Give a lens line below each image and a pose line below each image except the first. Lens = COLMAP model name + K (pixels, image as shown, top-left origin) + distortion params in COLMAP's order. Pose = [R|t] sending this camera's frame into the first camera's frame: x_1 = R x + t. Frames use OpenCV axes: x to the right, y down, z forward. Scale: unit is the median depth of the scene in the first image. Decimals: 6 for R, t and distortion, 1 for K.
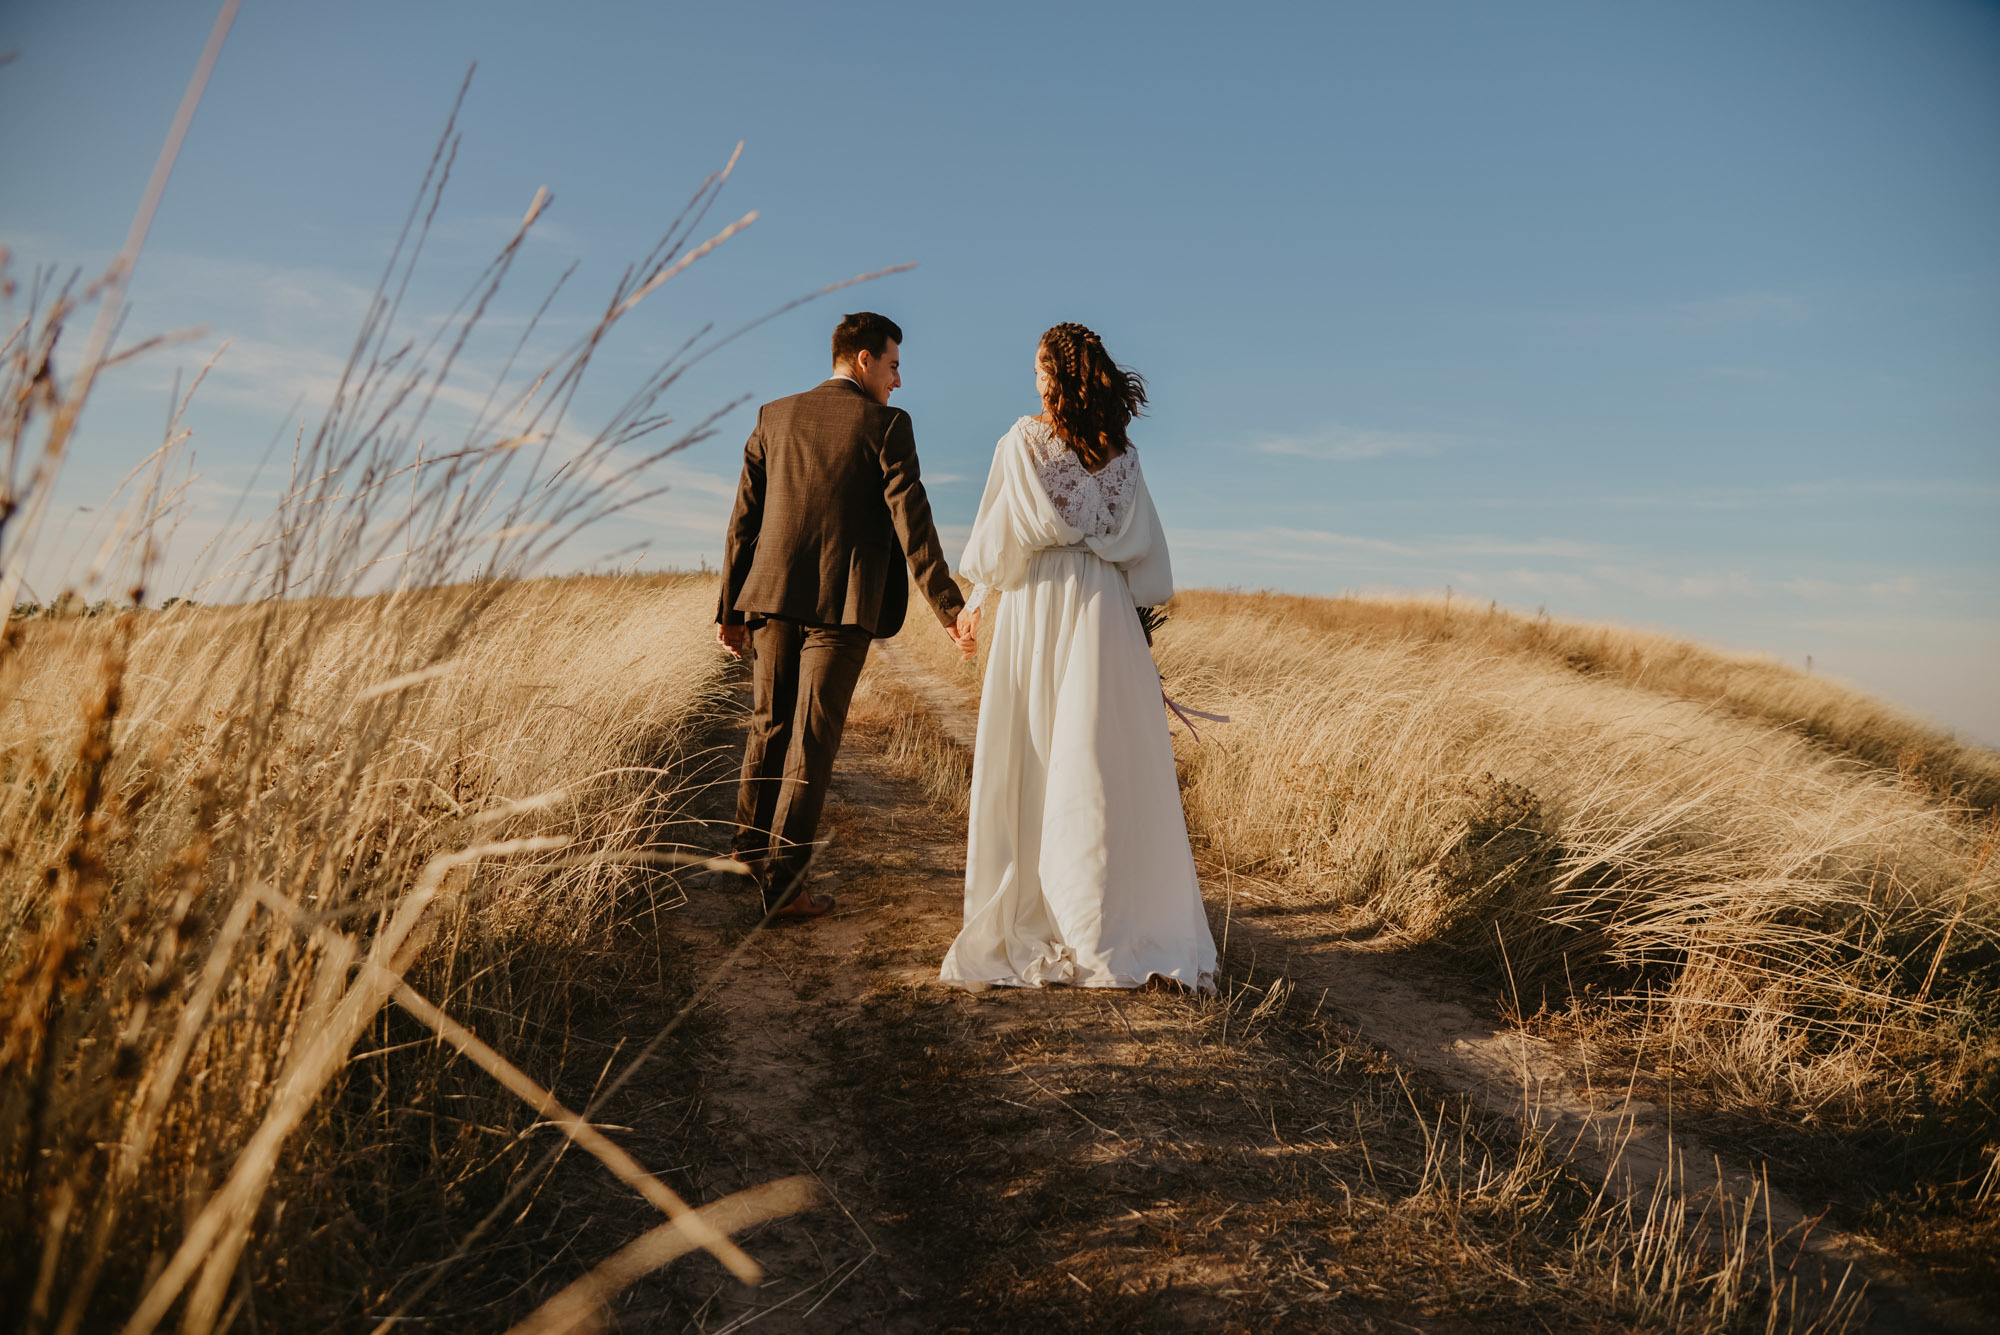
lens RADIAL K [[1356.2, 0, 995.9], [0, 1356.2, 660.5], [0, 0, 1]] dist [-0.023517, -0.001605]
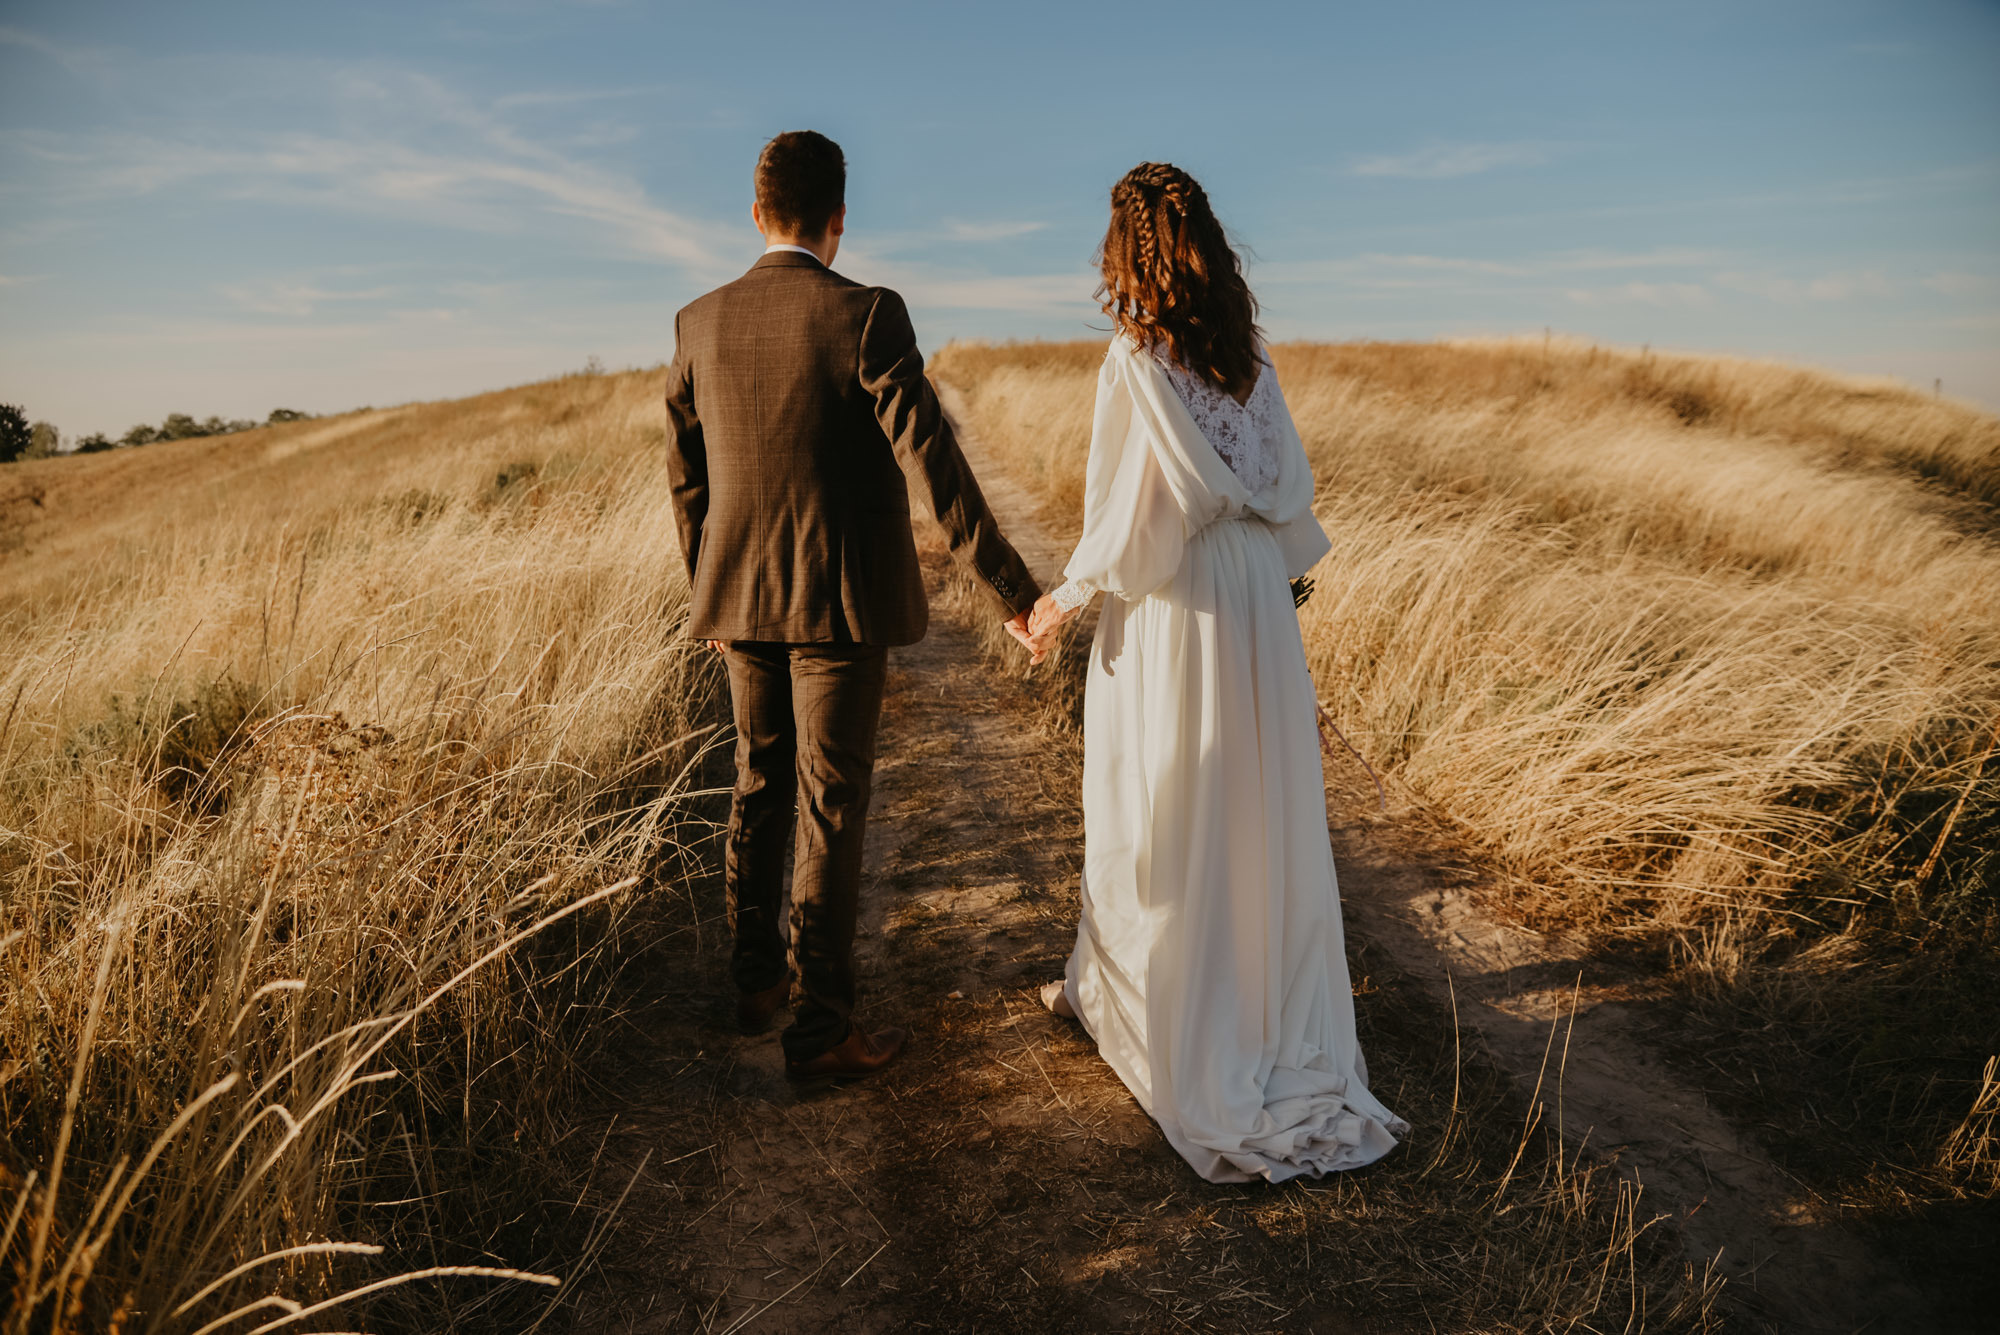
lens RADIAL K [[1356.2, 0, 994.2], [0, 1356.2, 686.4], [0, 0, 1]] dist [-0.023517, -0.001605]
pose [[0.994644, -0.058392, -0.085287, 0.059110], [0.074334, 0.977443, 0.197687, -0.098355], [0.071820, -0.202968, 0.976548, -0.012066]]
